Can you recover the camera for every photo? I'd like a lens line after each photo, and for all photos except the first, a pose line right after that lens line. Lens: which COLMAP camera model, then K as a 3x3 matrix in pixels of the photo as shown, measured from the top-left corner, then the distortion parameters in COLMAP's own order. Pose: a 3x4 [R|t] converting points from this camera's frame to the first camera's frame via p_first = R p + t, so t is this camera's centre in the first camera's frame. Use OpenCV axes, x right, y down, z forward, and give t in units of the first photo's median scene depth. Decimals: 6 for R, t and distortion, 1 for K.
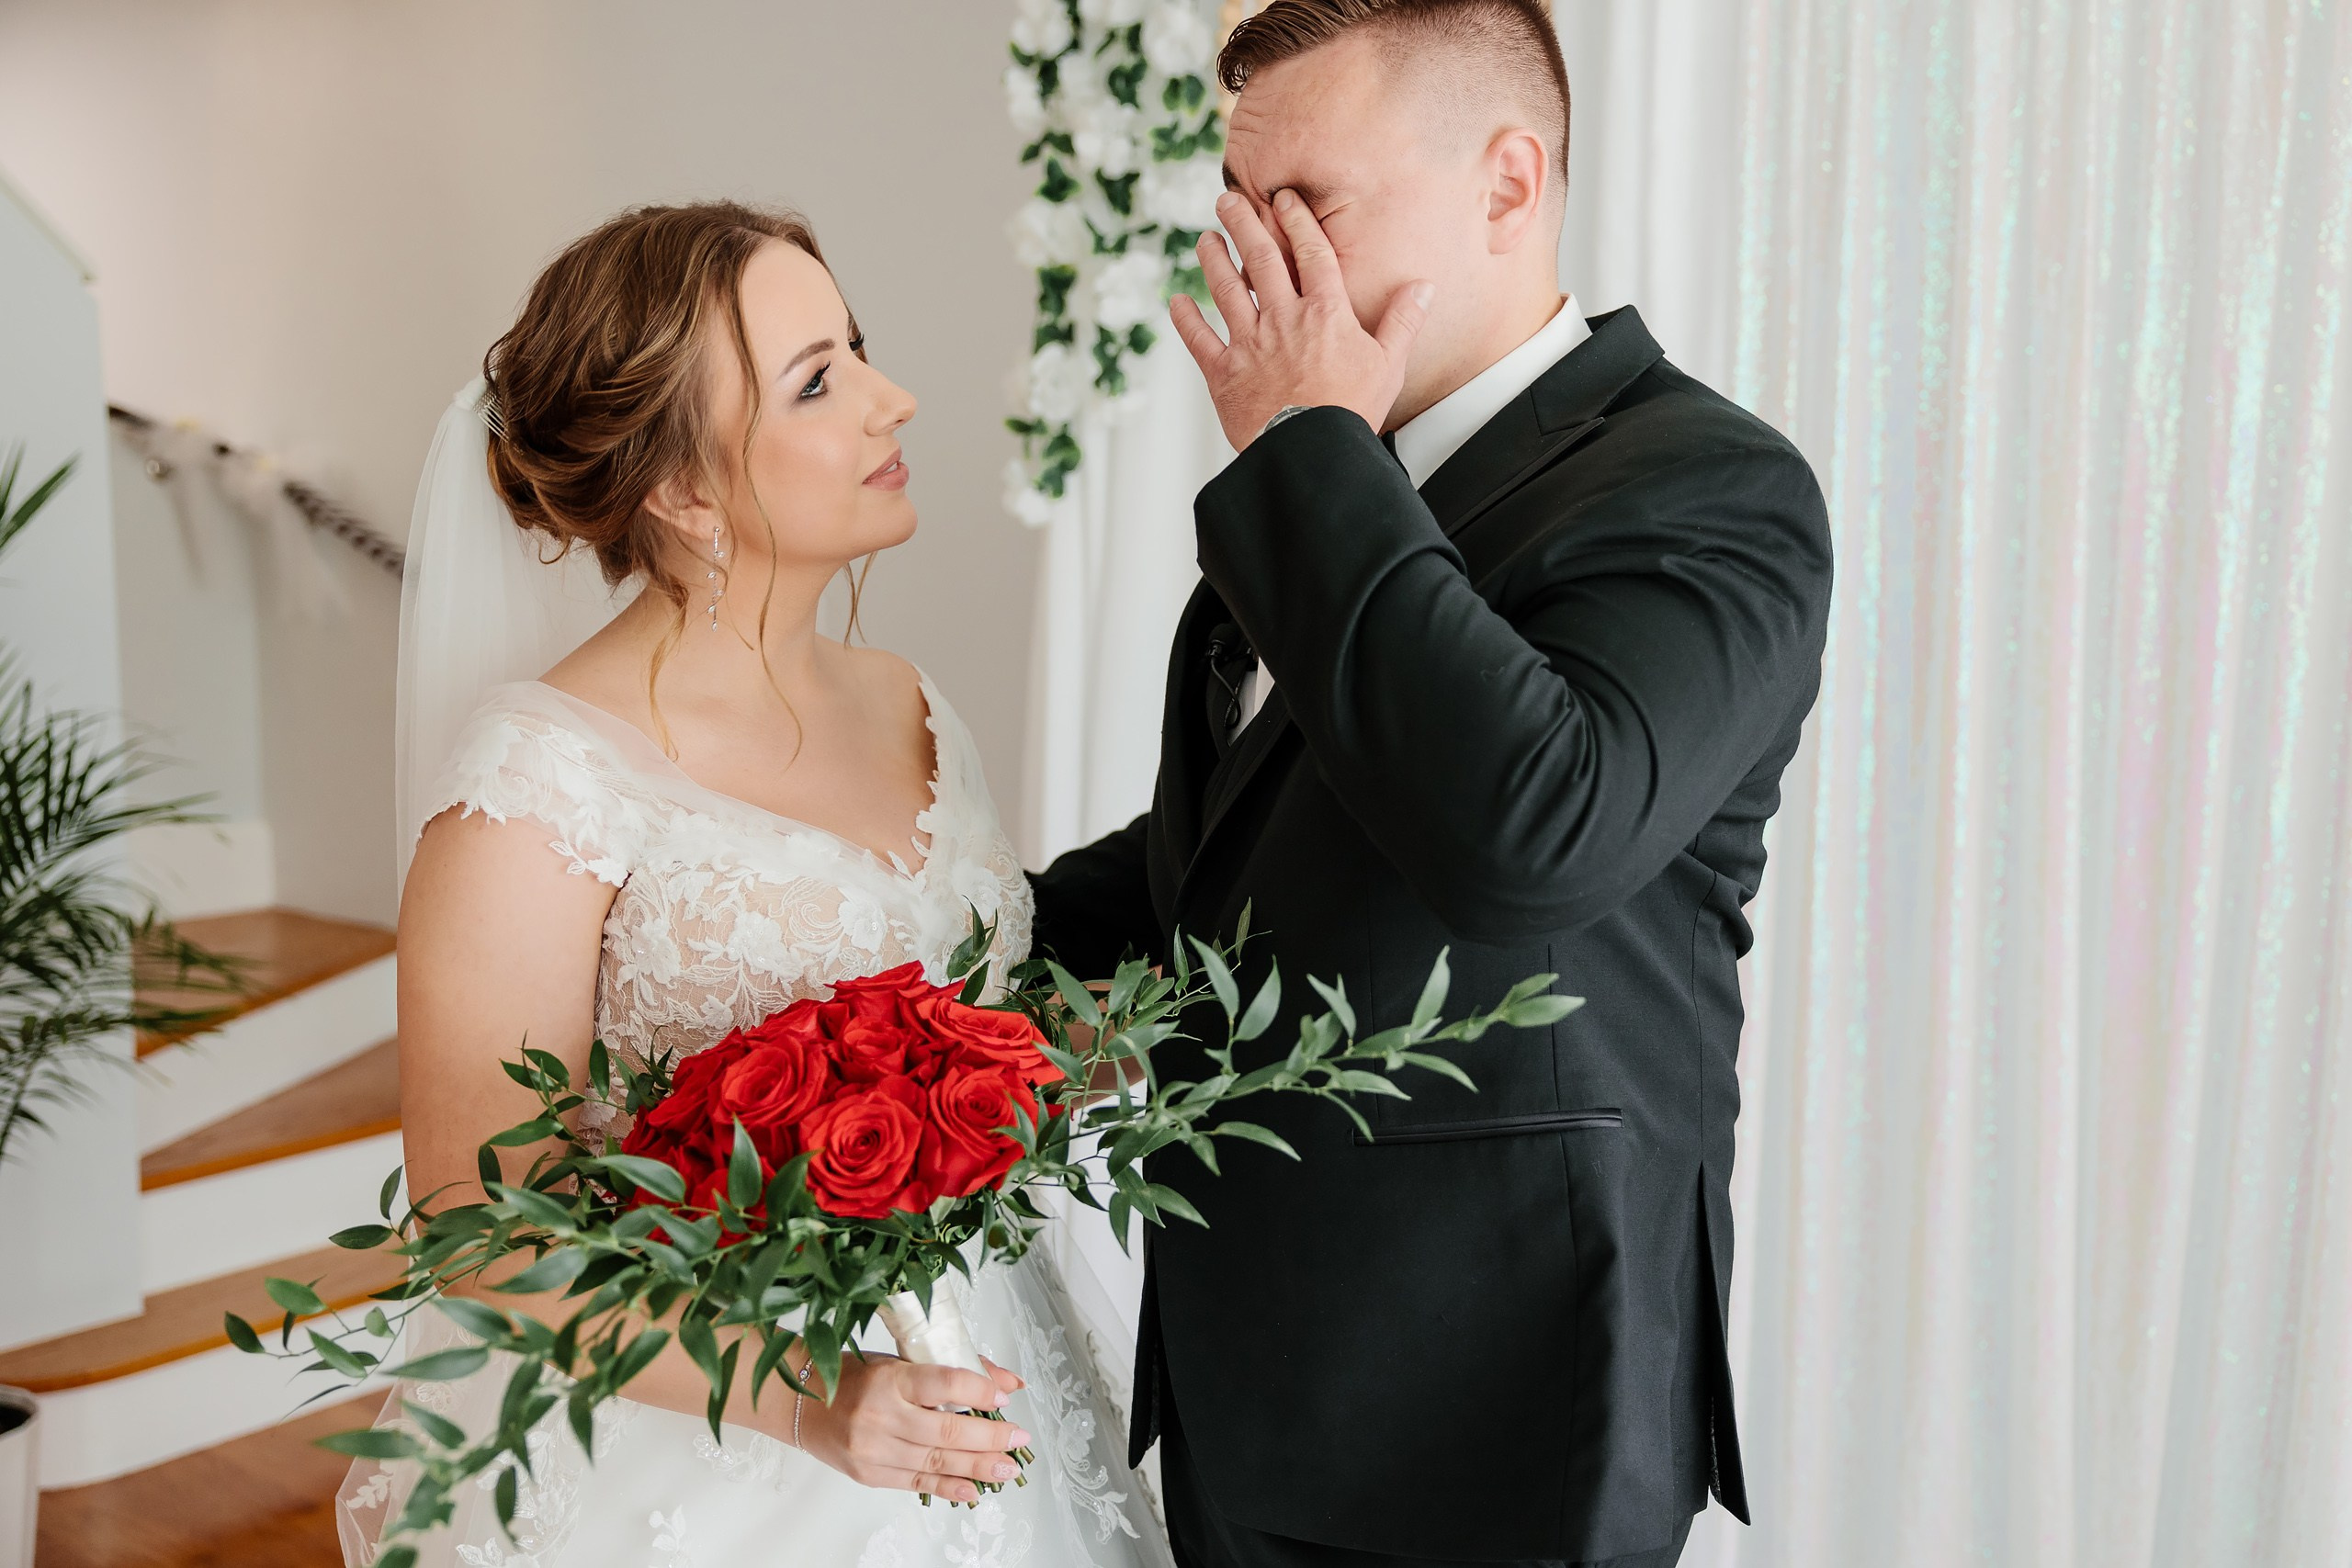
lens RADIAL K [[2234.9, 0, 1227.3], [0, 2234.9, 698.0], [0, 0, 1]] dist [-0.004962, 0.000000]
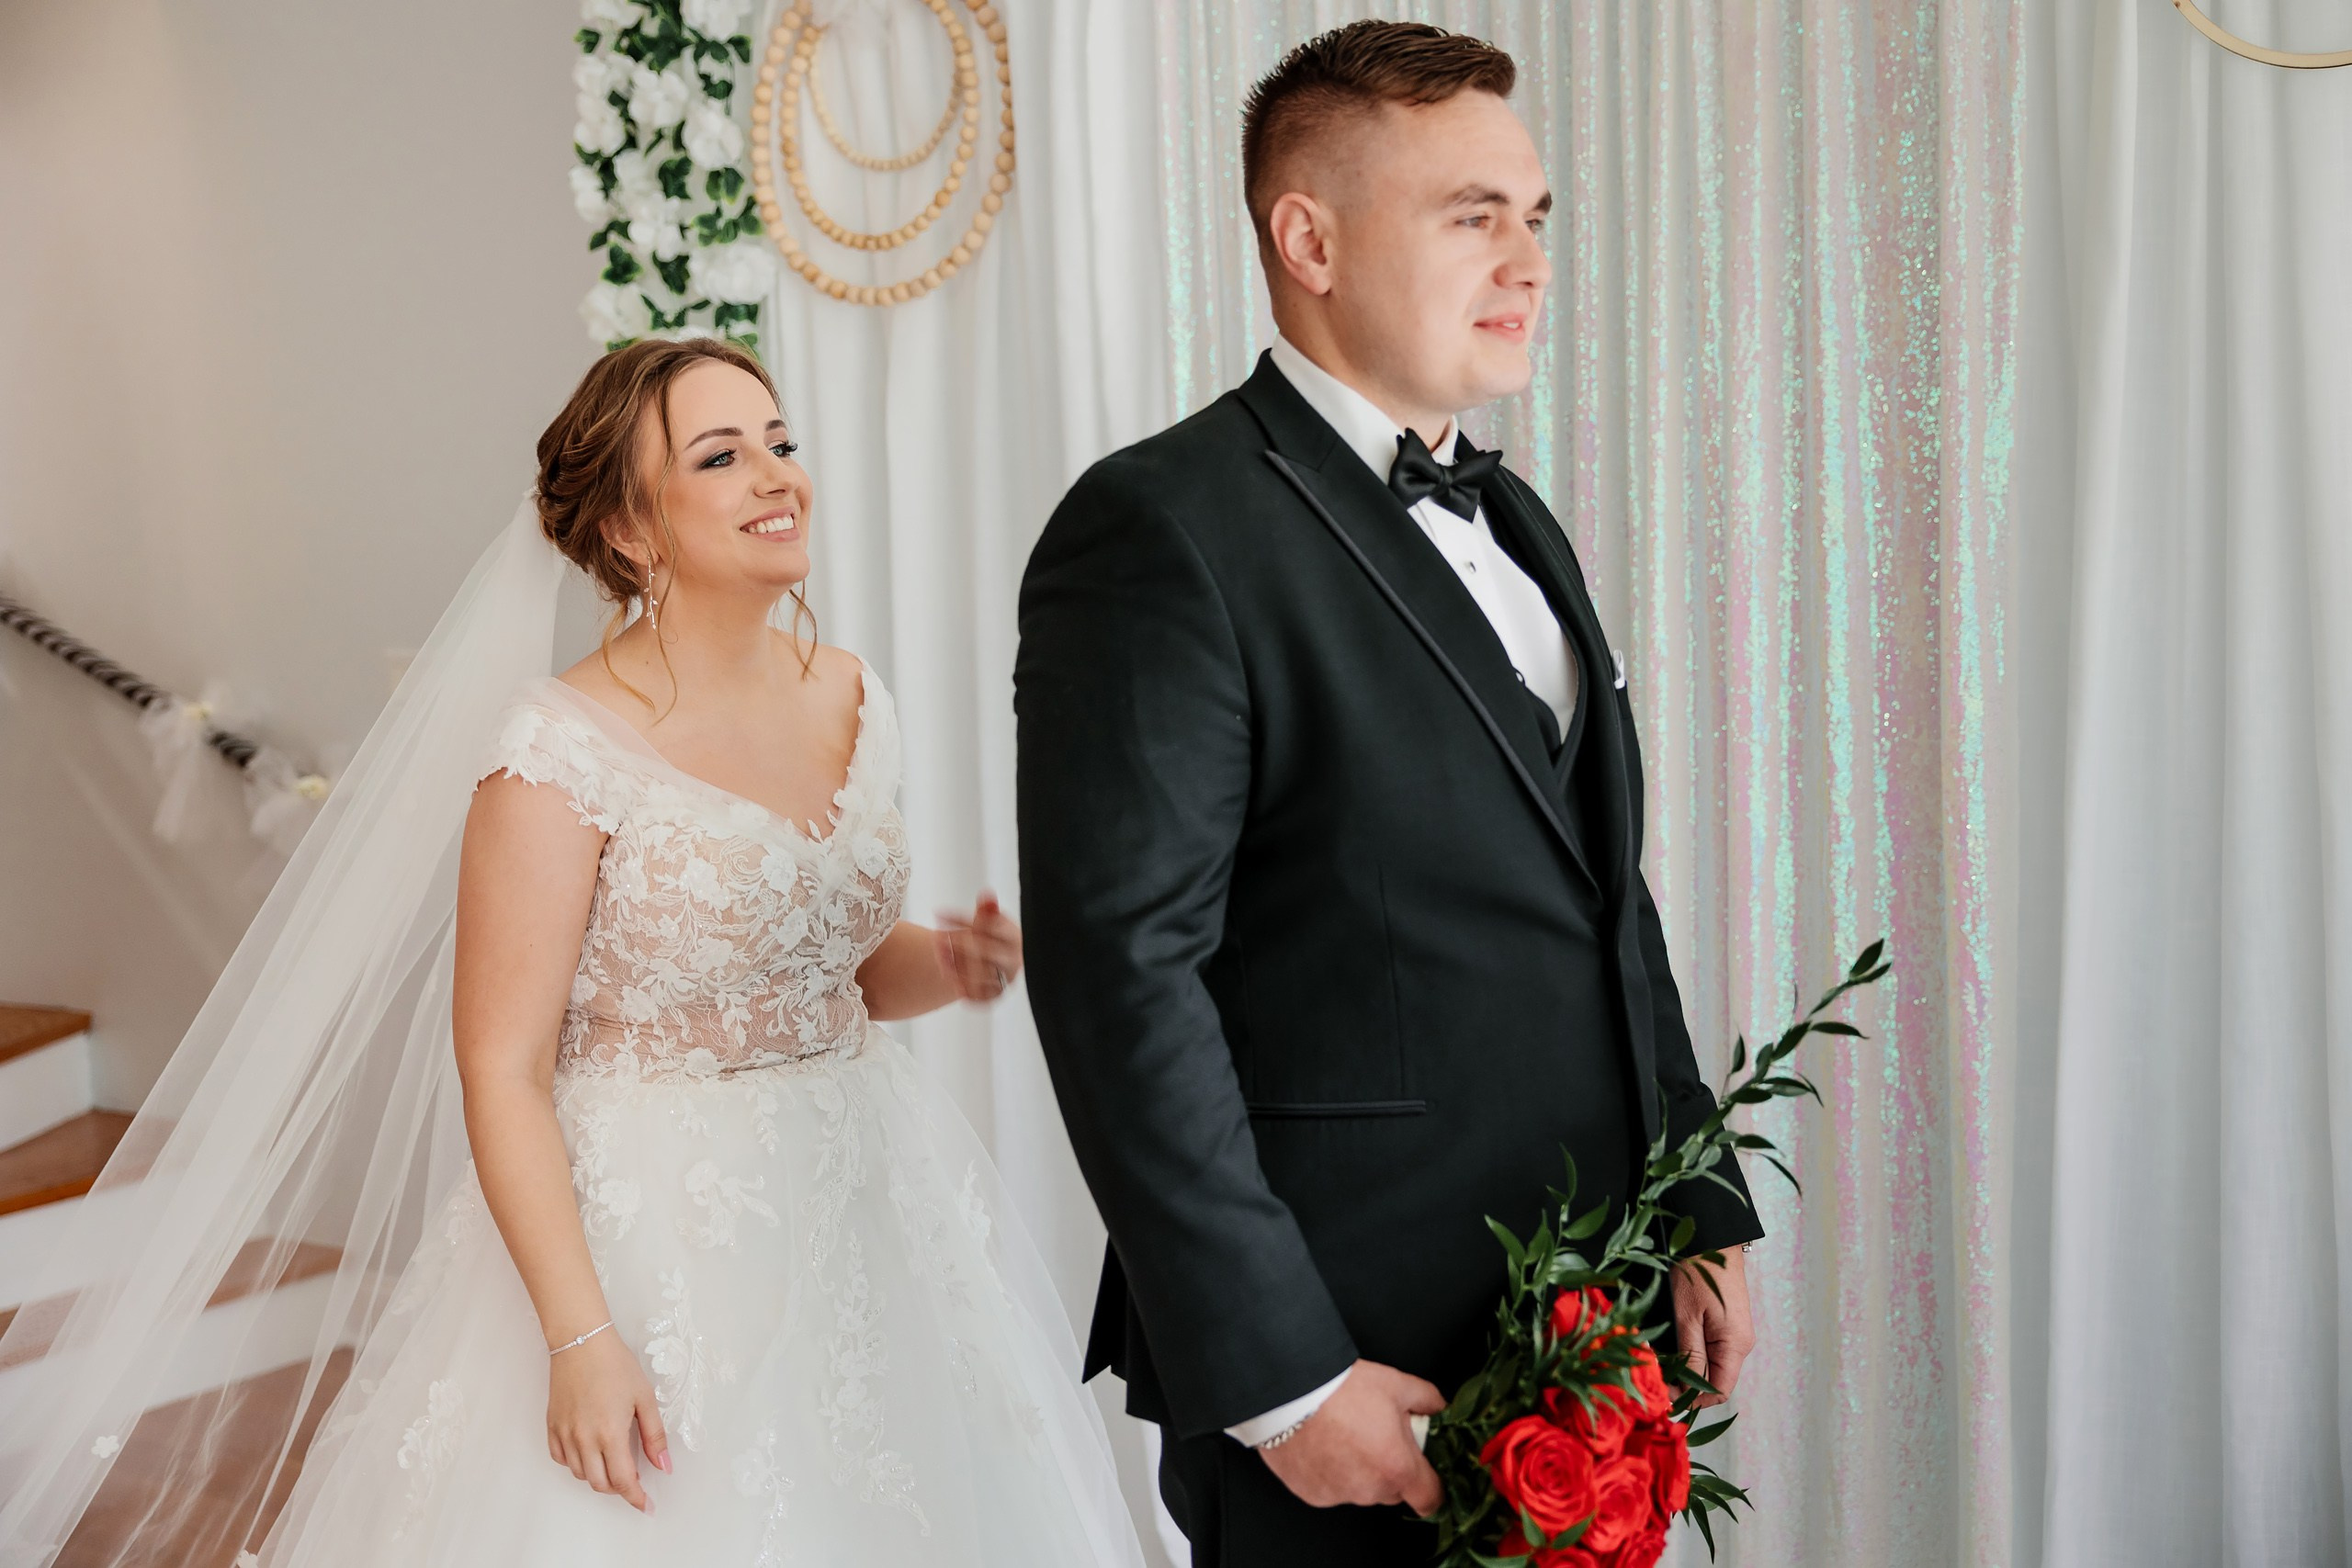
lens RADIAL K [[2870.9, 0, 1225.8], [0, 2870.9, 738.7], [0, 0, 1]] dist [0.031463, 0.000000]
pose [[0.998515, -0.053384, 0.010820, 0.201253], [0.053625, 0.998286, -0.023425, 0.056482], [-0.009551, 0.023970, 0.999667, -0.444754]]
